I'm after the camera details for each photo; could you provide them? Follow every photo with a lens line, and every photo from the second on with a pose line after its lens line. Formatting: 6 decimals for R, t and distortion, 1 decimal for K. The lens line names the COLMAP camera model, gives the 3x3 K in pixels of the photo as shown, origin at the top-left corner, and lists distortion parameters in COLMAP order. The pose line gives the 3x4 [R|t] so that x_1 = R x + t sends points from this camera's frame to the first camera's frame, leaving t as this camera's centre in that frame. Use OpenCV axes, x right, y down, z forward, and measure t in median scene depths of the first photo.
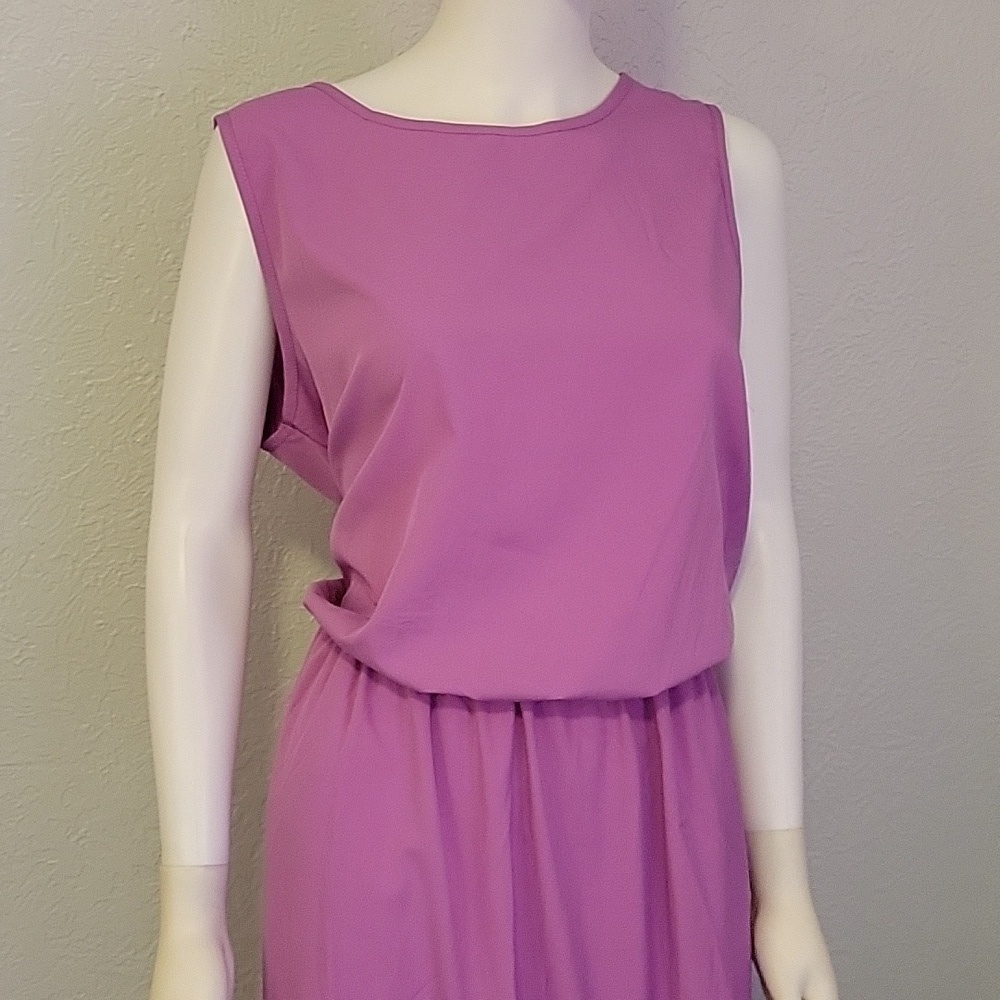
lens RADIAL K [[1655.1, 0, 463.5], [0, 1655.1, 497.6], [0, 0, 1]] dist [0.035303, 0.000000]
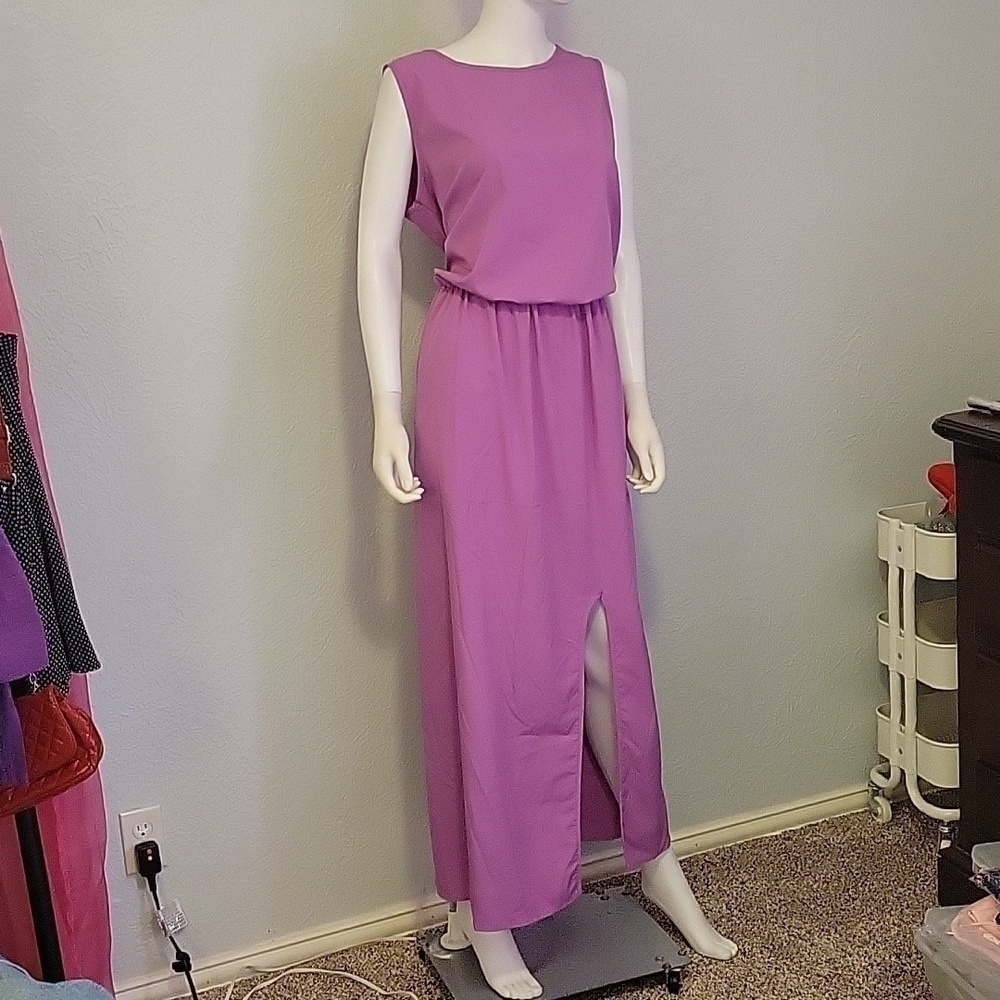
lens RADIAL K [[1655.1, 0, 493.7], [0, 1655.1, 498.0], [0, 0, 1]] dist [0.035303, 0.000000]
pose [[0.988802, -0.041510, 0.143344, -0.359199], [0.039977, 0.999109, 0.013561, 0.346741], [-0.143779, -0.007679, 0.989580, -1.307401]]
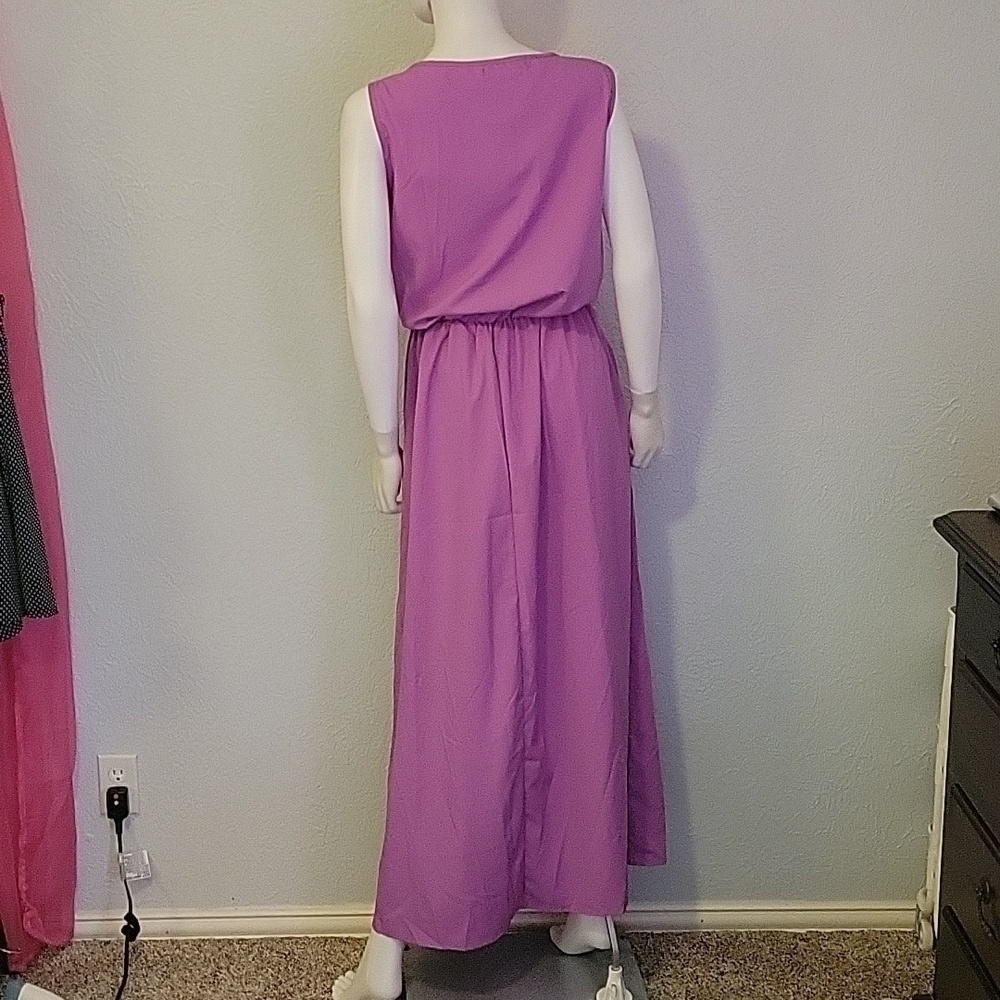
lens RADIAL K [[1655.1, 0, 489.0], [0, 1655.1, 477.8], [0, 0, 1]] dist [0.035303, 0.000000]
pose [[0.972032, 0.118733, -0.202624, 0.541933], [-0.113698, 0.992850, 0.036357, 0.224207], [0.205492, -0.012302, 0.978582, -1.202463]]
